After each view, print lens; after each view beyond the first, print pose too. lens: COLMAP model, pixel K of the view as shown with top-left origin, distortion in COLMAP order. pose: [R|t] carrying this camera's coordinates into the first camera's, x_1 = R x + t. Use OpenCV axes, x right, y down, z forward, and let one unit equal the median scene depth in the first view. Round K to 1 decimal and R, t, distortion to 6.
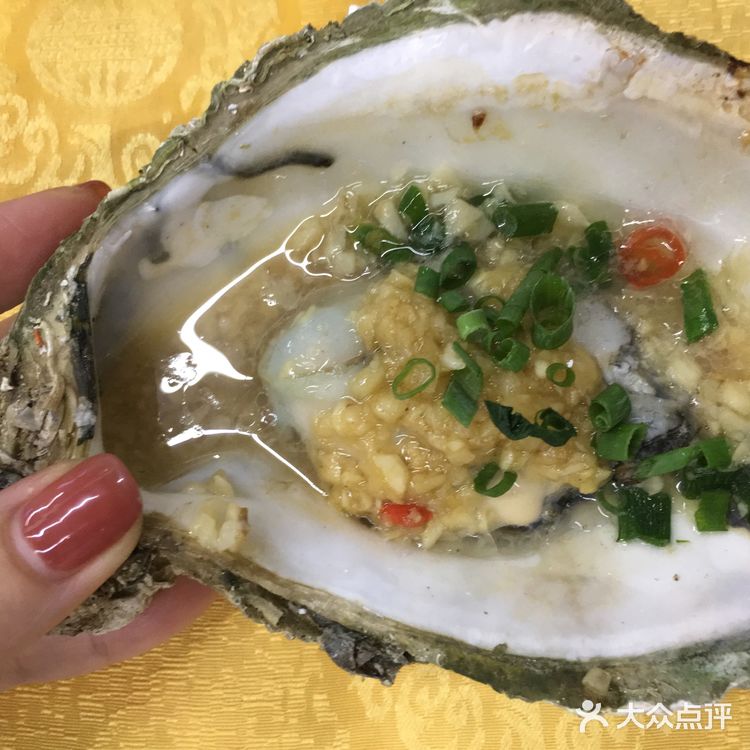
lens RADIAL K [[901.8, 0, 375.0], [0, 901.8, 375.0], [0, 0, 1]] dist [0.068245, -0.063659]
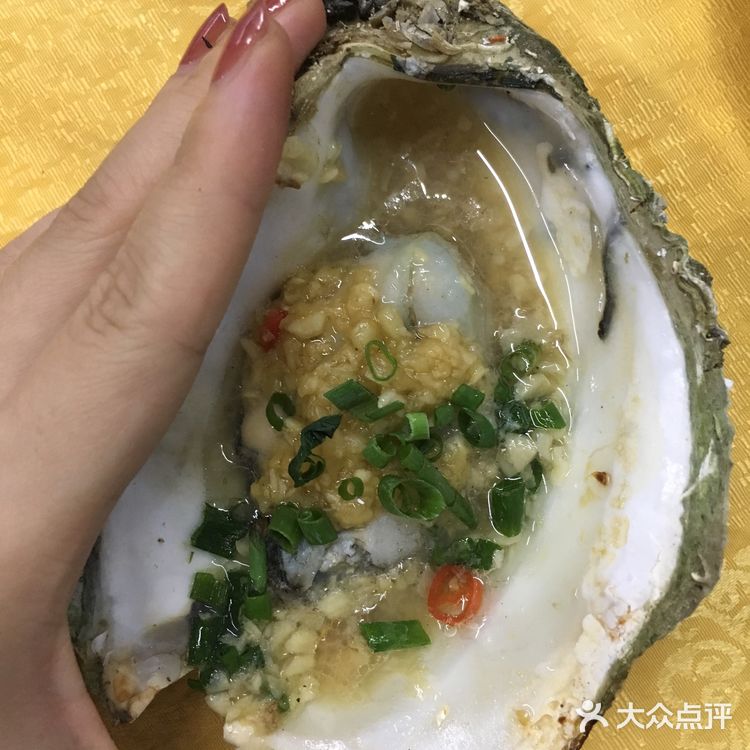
lens RADIAL K [[901.8, 0, 375.0], [0, 901.8, 375.0], [0, 0, 1]] dist [0.068245, -0.063659]
pose [[-0.236600, 0.971605, 0.001906, 0.058673], [-0.957051, -0.233394, 0.171991, -0.183957], [0.167552, 0.038869, 0.985097, -0.095763]]
